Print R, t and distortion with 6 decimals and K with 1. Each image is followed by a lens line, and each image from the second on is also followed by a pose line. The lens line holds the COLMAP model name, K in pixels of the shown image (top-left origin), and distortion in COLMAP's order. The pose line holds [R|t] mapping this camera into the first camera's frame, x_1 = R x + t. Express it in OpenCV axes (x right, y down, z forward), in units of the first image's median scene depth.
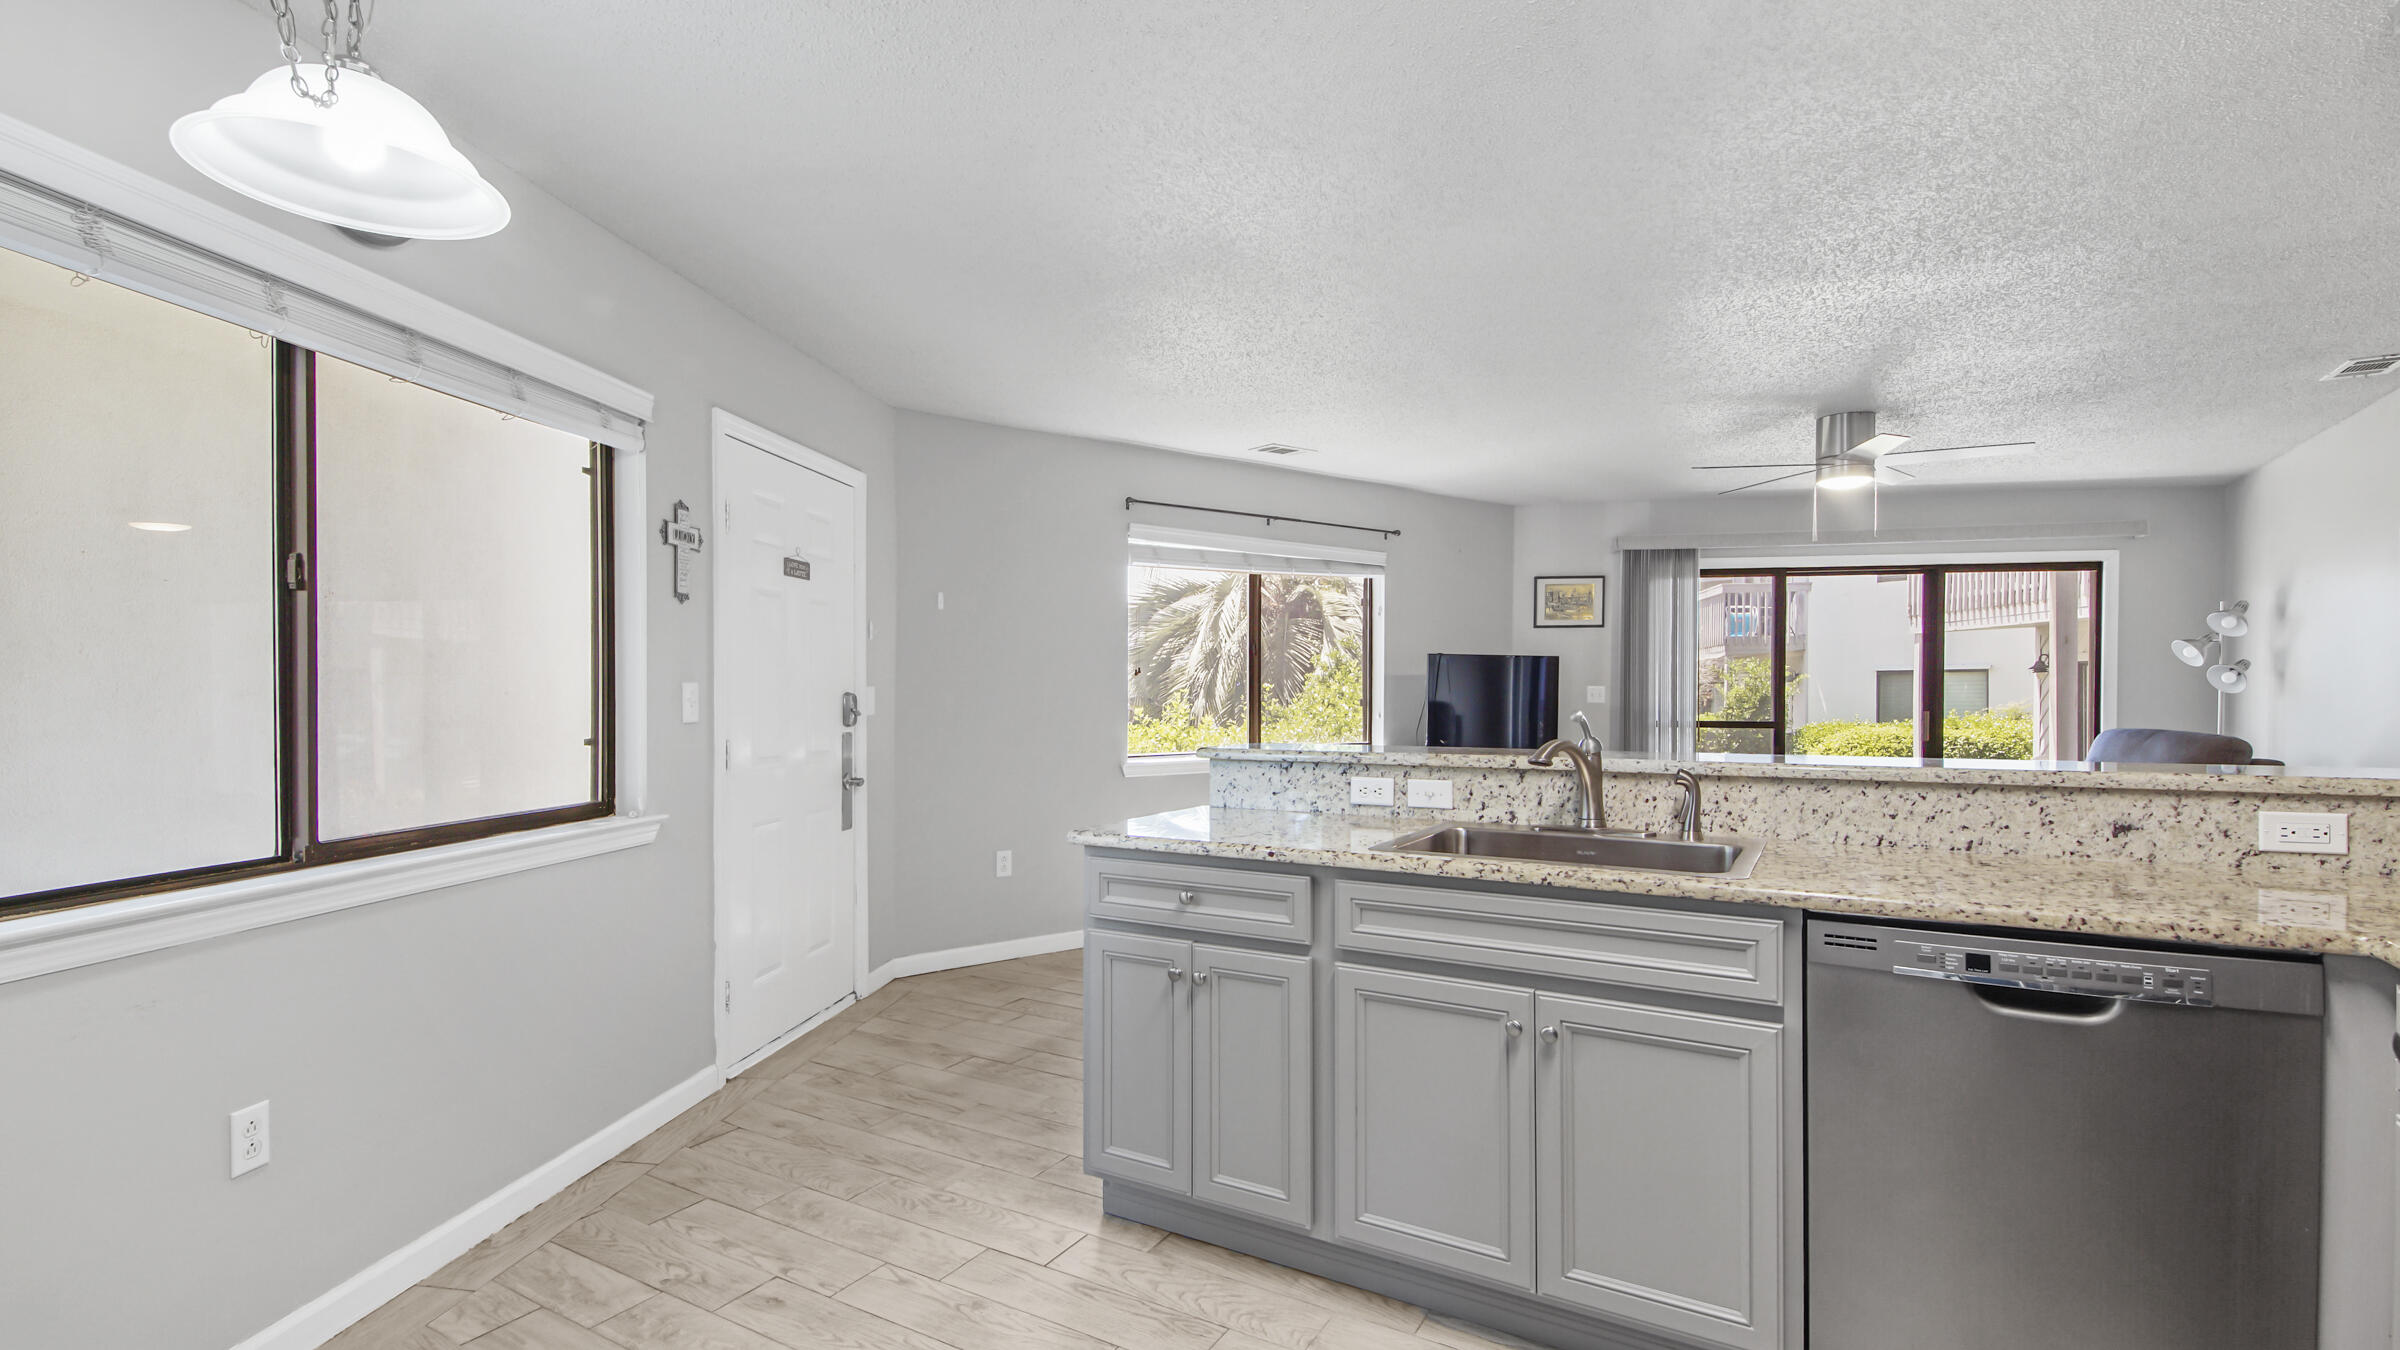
lens RADIAL K [[1077.4, 0, 1206.5], [0, 1077.4, 700.6], [0, 0, 1]] dist [0.020208, -0.010468]
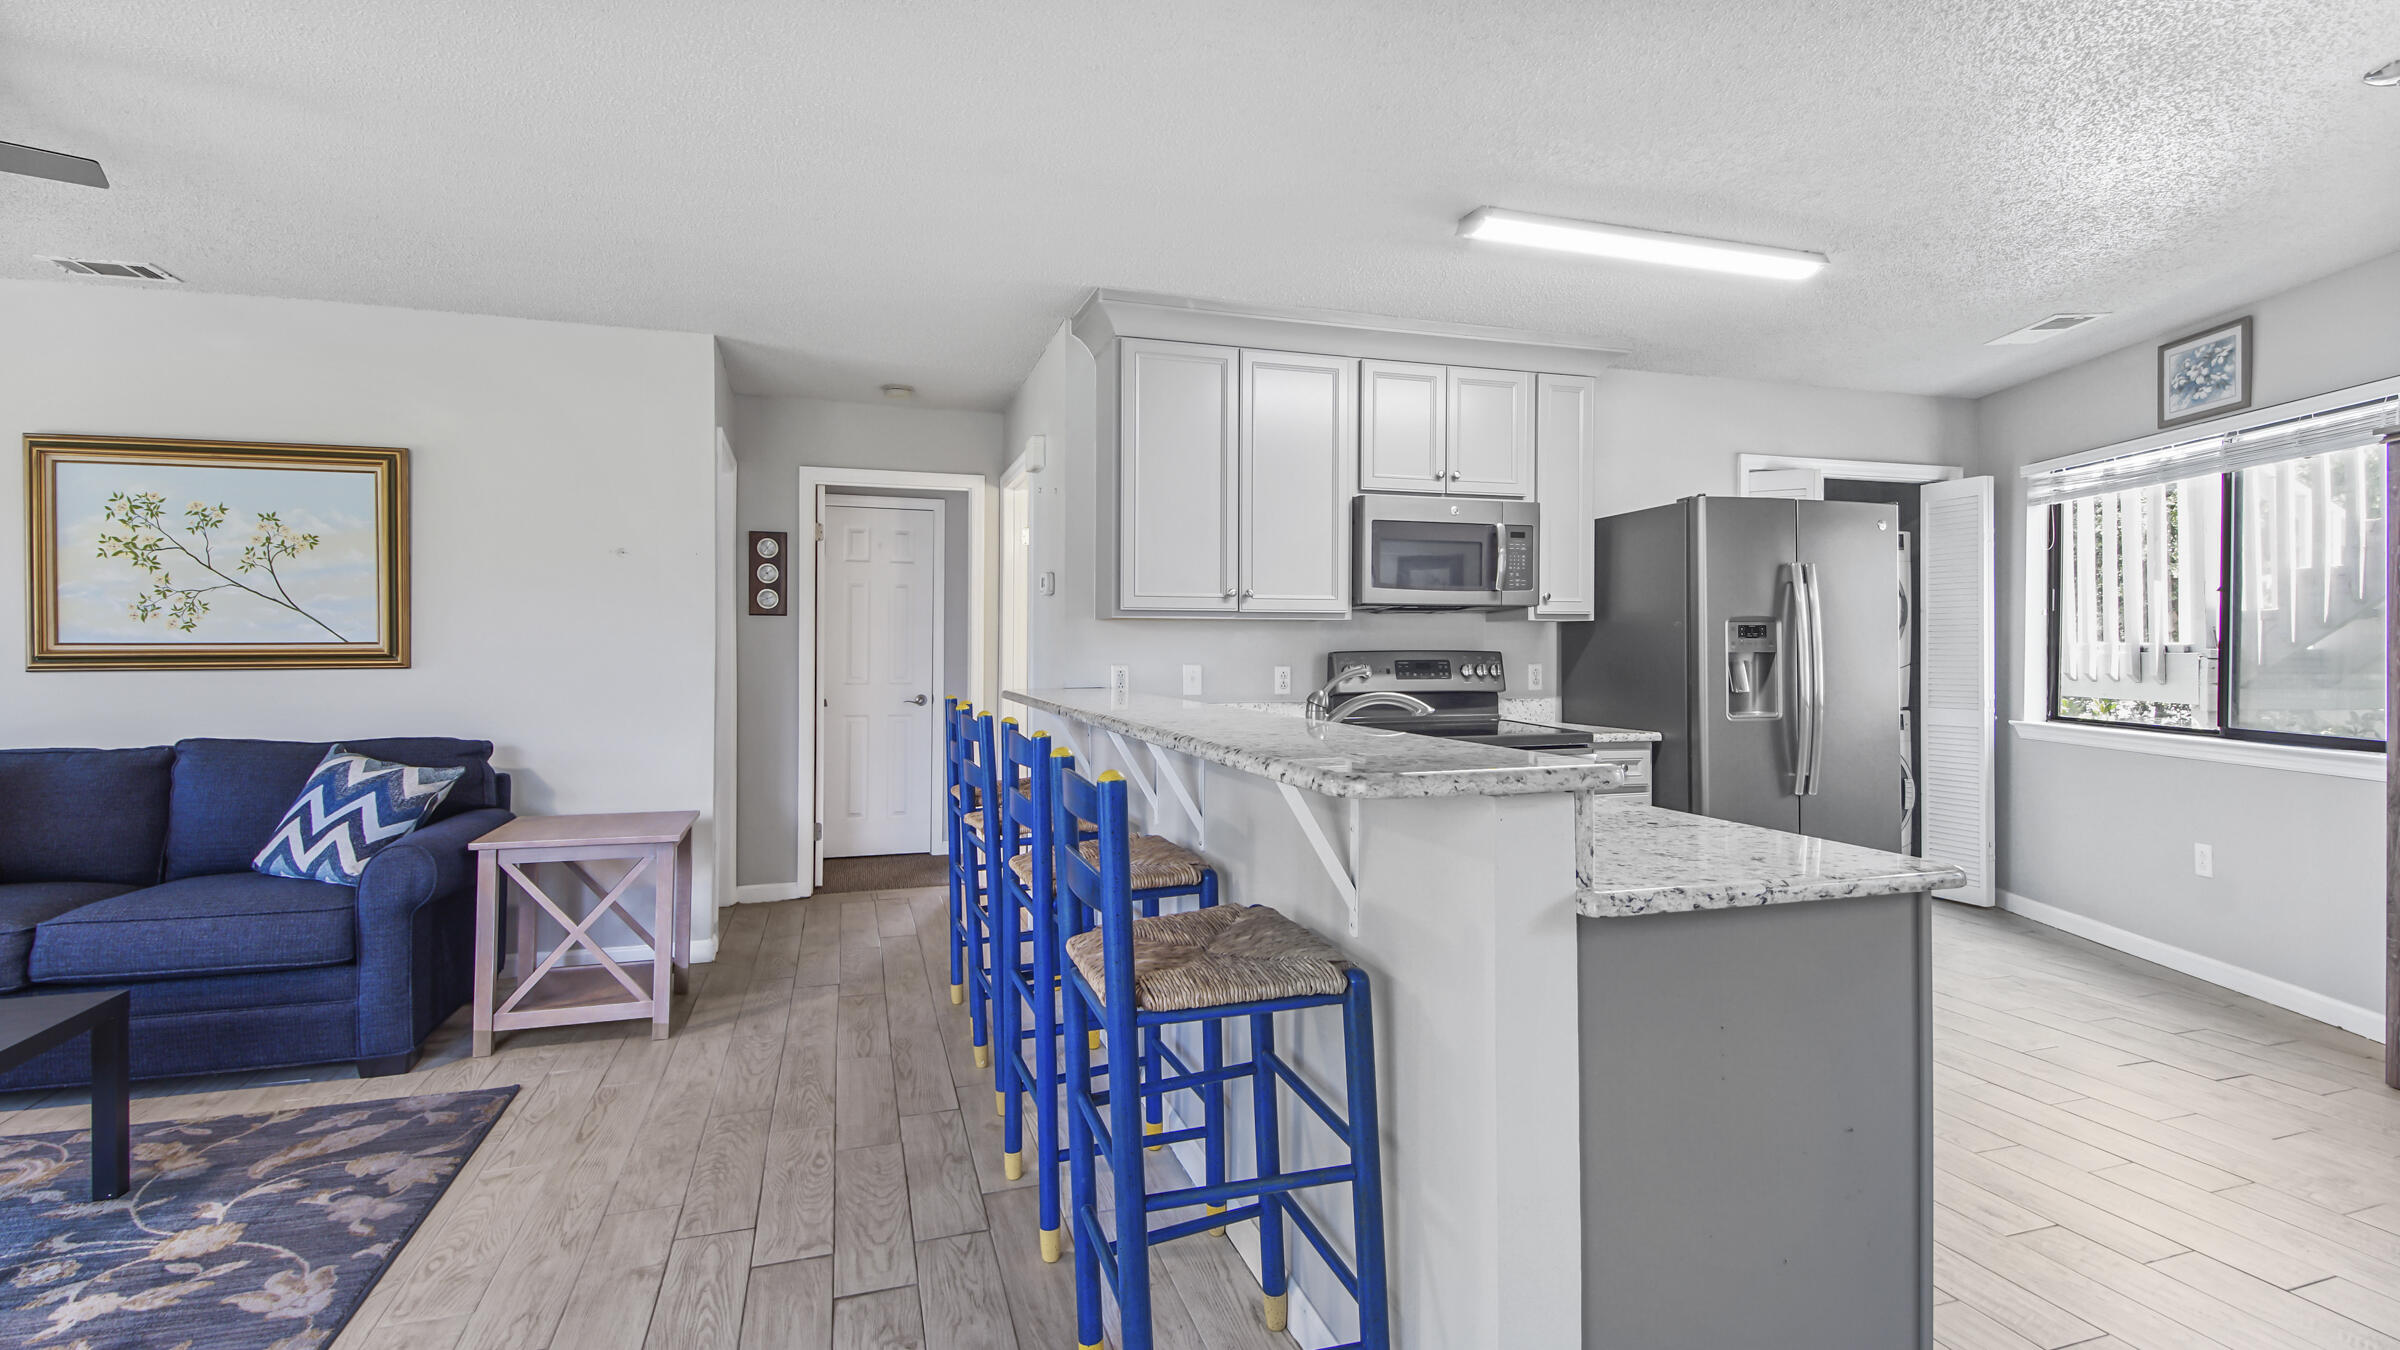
lens RADIAL K [[1077.4, 0, 1168.0], [0, 1077.4, 659.7], [0, 0, 1]] dist [0.020208, -0.010468]
pose [[-0.738023, -0.005057, 0.674757, -0.168865], [0.004780, 0.999908, 0.012722, -0.008286], [-0.674759, 0.012614, -0.737931, 1.421757]]
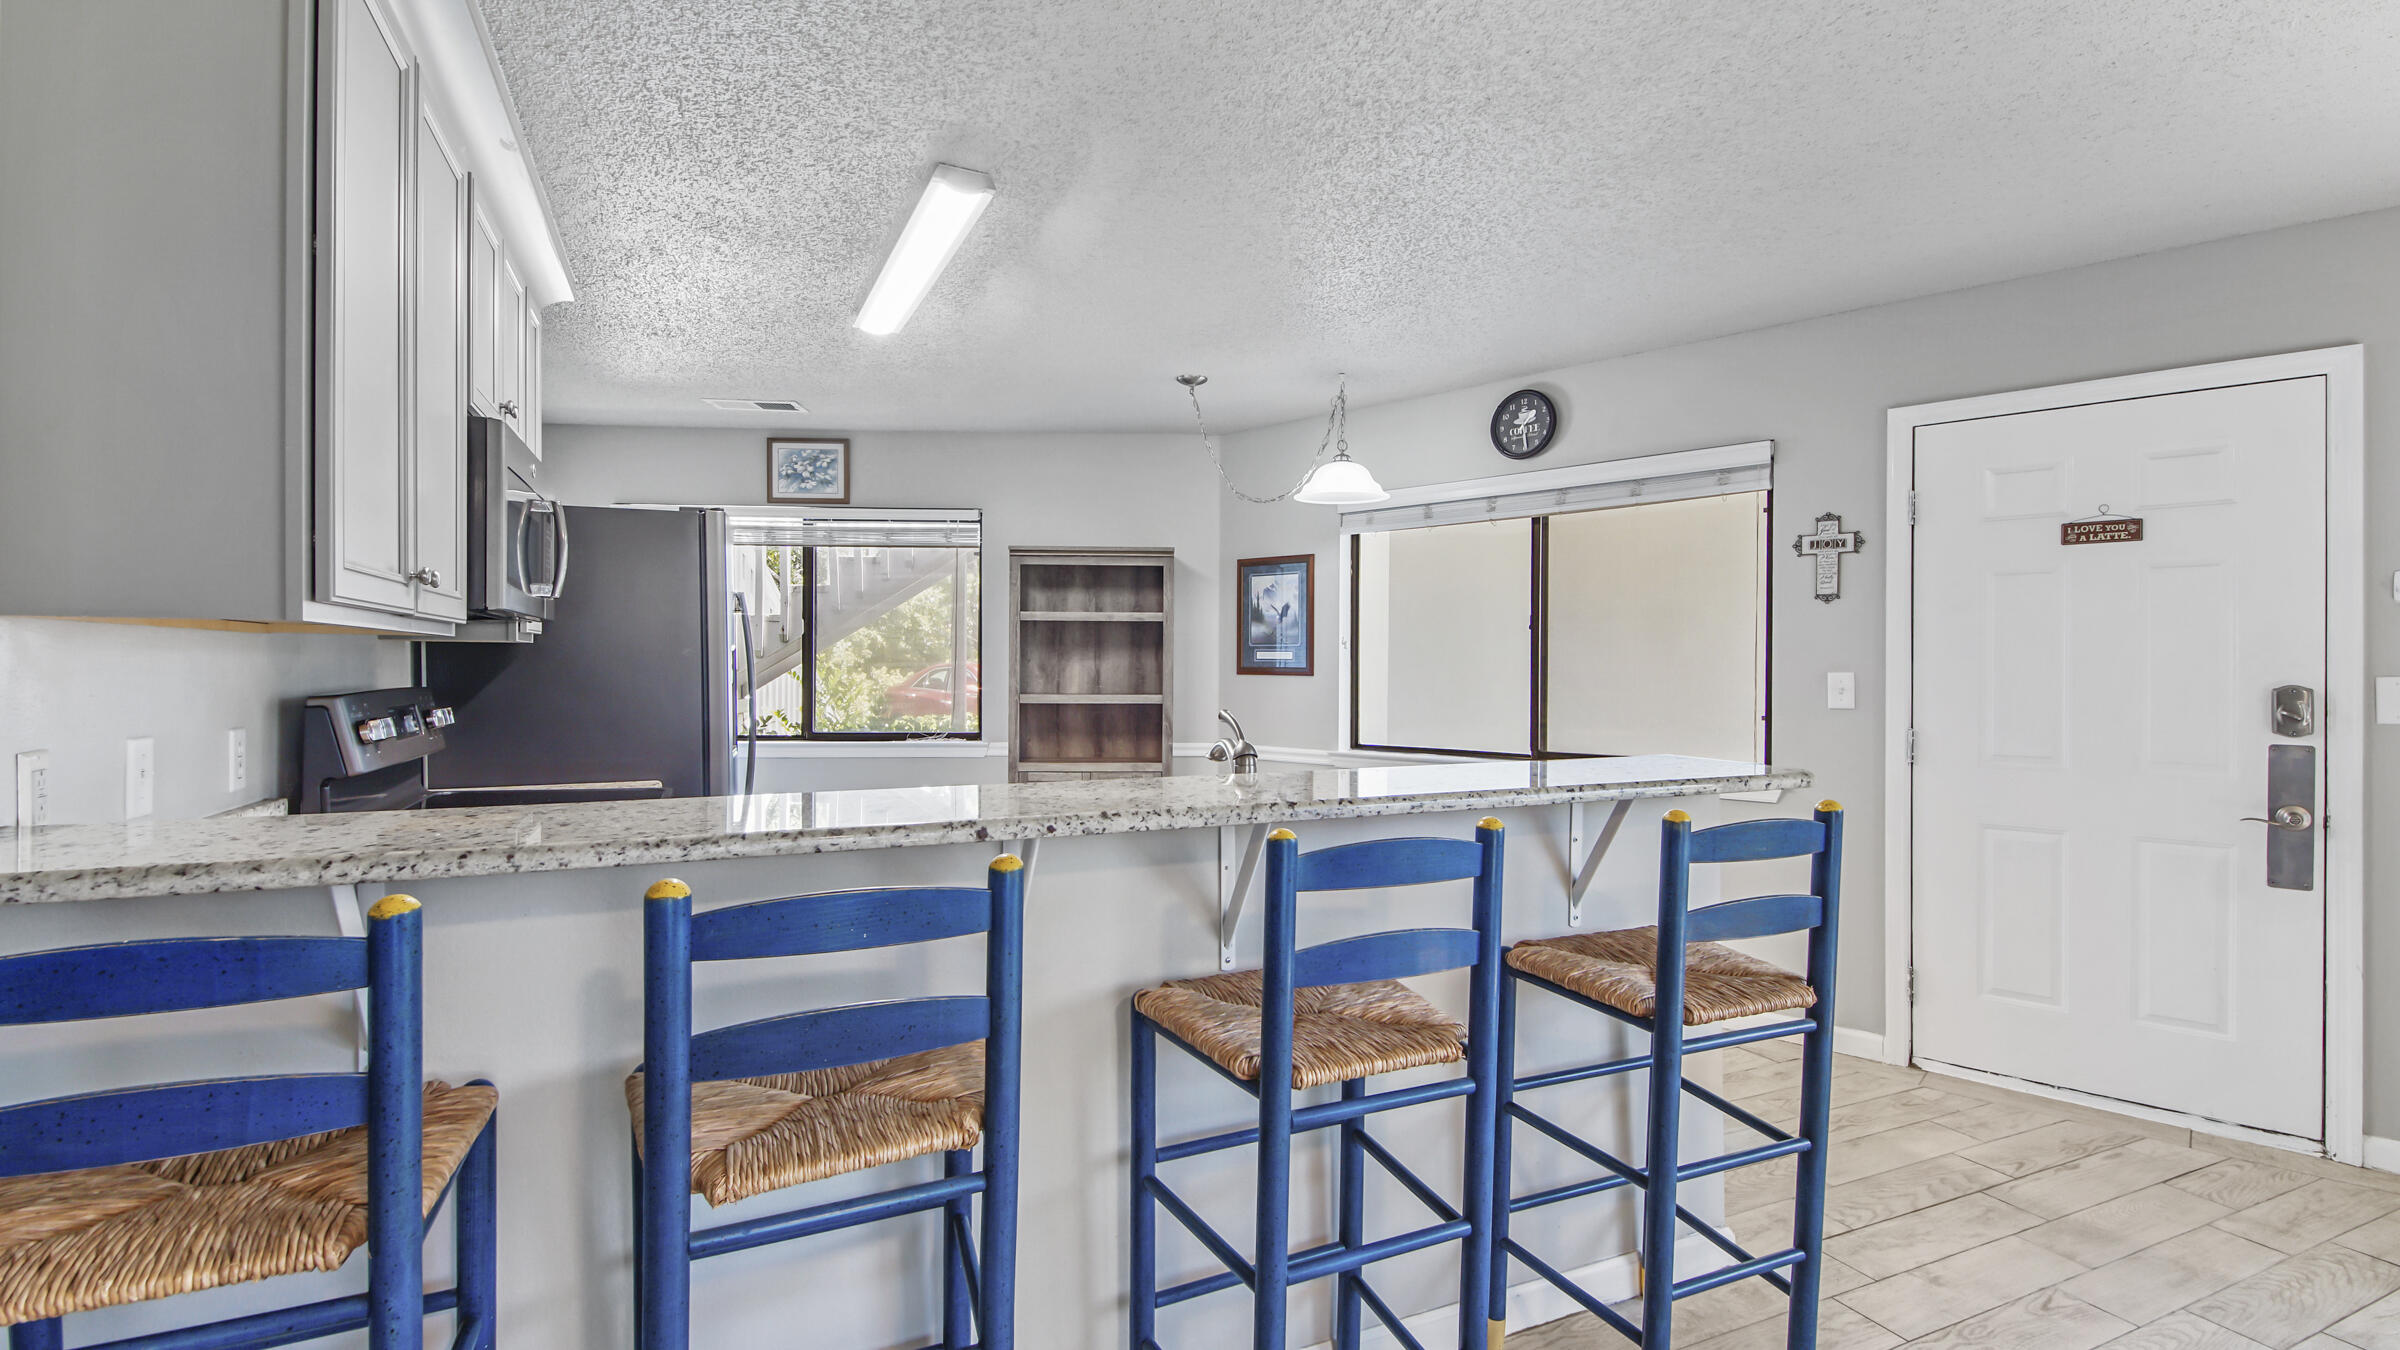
lens RADIAL K [[1077.4, 0, 1189.3], [0, 1077.4, 664.4], [0, 0, 1]] dist [0.020208, -0.010468]
pose [[-0.578192, -0.001248, -0.815900, 0.849690], [-0.007064, 0.999969, 0.003476, -0.025013], [0.815870, 0.007773, -0.578182, 1.134081]]
